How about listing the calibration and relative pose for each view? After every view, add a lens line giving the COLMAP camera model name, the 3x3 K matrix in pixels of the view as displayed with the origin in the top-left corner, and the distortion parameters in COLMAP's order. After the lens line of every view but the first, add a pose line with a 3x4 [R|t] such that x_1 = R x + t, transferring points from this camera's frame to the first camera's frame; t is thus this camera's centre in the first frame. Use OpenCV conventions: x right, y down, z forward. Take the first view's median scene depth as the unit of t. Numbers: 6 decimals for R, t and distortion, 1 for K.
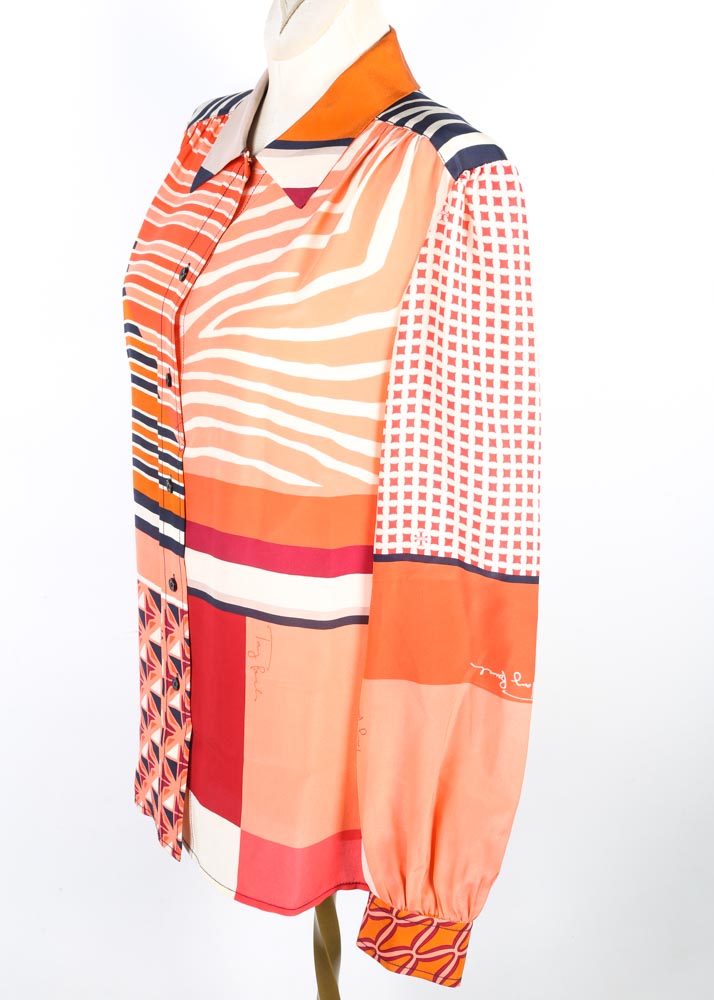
lens RADIAL K [[1490.3, 0, 352.8], [0, 1490.3, 495.4], [0, 0, 1]] dist [0.141735, 0.000000]
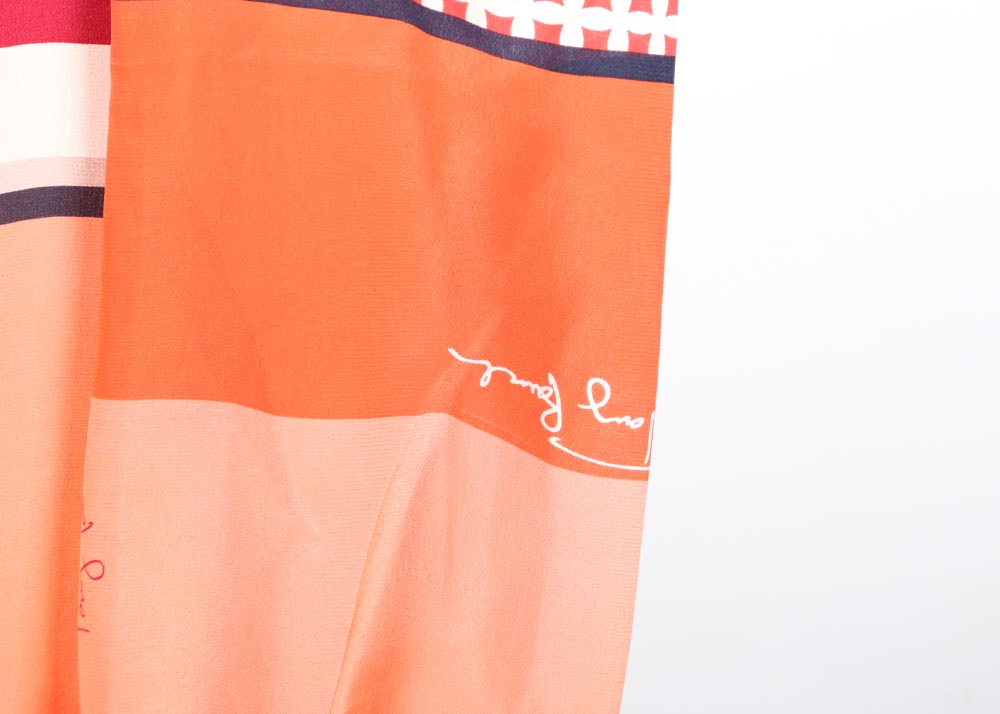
lens RADIAL K [[2706.3, 0, 498.9], [0, 2706.3, 357.1], [0, 0, 1]] dist [0.162856, 0.000000]
pose [[0.999848, 0.007449, 0.015742, 0.081032], [-0.008897, 0.995530, 0.094028, 0.062526], [-0.014971, -0.094154, 0.995445, 0.455358]]
